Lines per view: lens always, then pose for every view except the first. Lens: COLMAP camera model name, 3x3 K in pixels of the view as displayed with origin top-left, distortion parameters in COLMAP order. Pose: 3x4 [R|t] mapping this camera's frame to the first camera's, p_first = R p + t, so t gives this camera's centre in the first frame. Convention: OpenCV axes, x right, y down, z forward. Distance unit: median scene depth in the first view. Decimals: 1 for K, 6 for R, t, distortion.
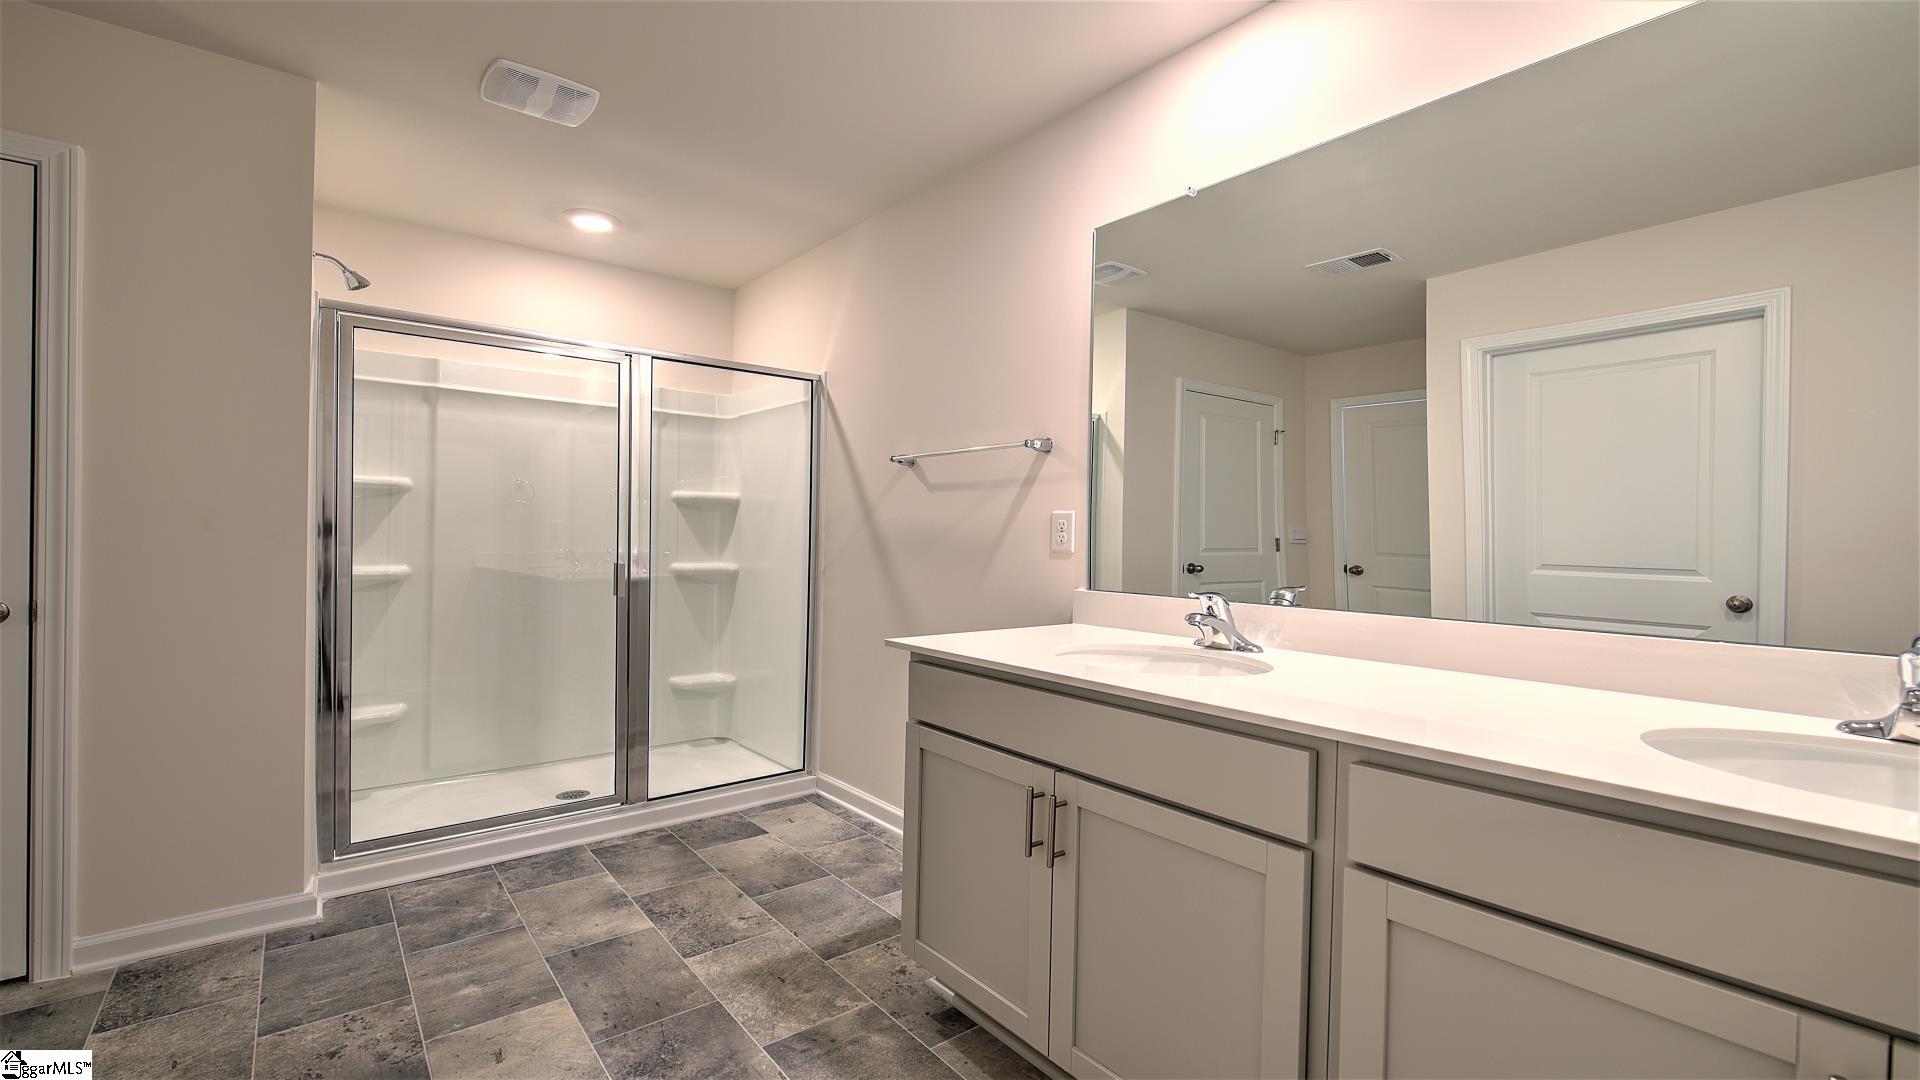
lens RADIAL K [[831.0, 0, 970.0], [0, 831.0, 544.3], [0, 0, 1]] dist [0.001890, 0.000240]
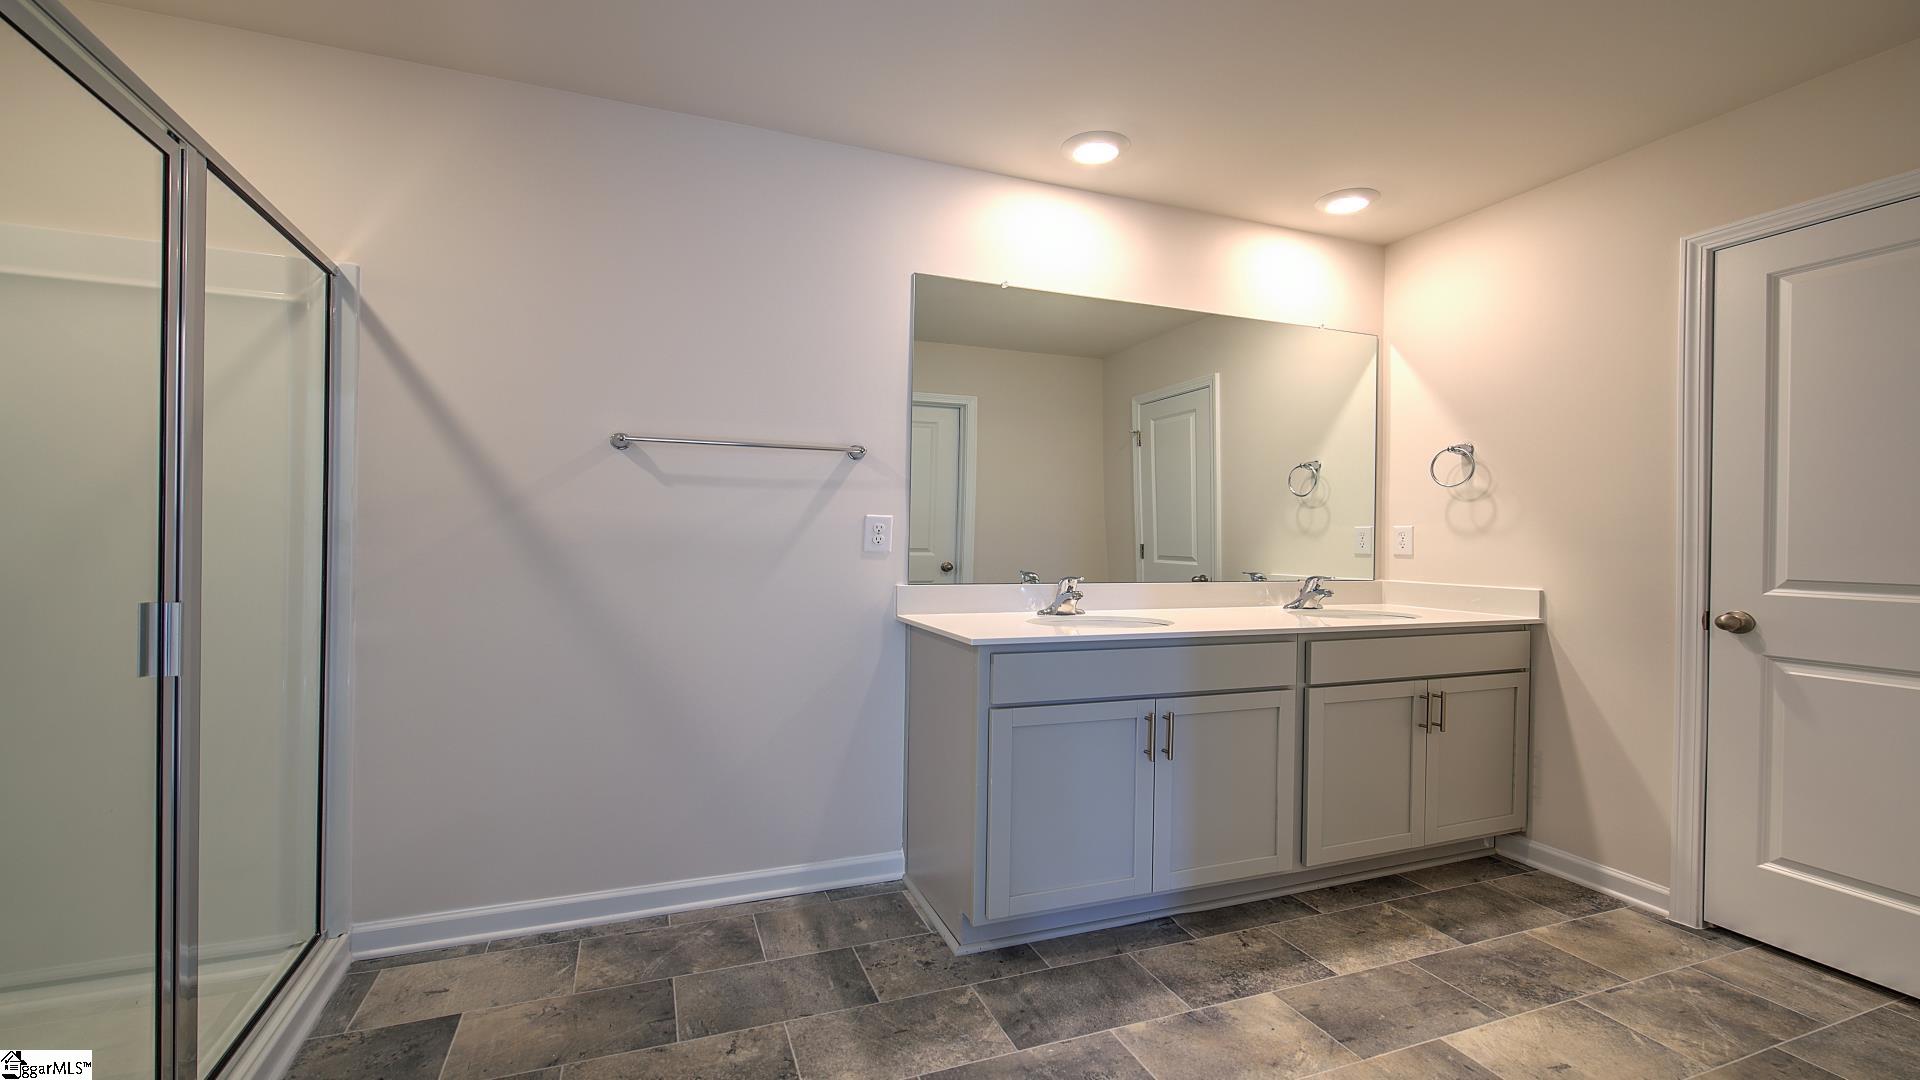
lens RADIAL K [[831.0, 0, 970.0], [0, 831.0, 544.3], [0, 0, 1]] dist [0.001890, 0.000240]
pose [[0.290060, -0.017164, 0.956855, -0.871163], [0.000810, 0.999843, 0.017689, -0.020081], [-0.957008, -0.004356, 0.290028, 0.545016]]
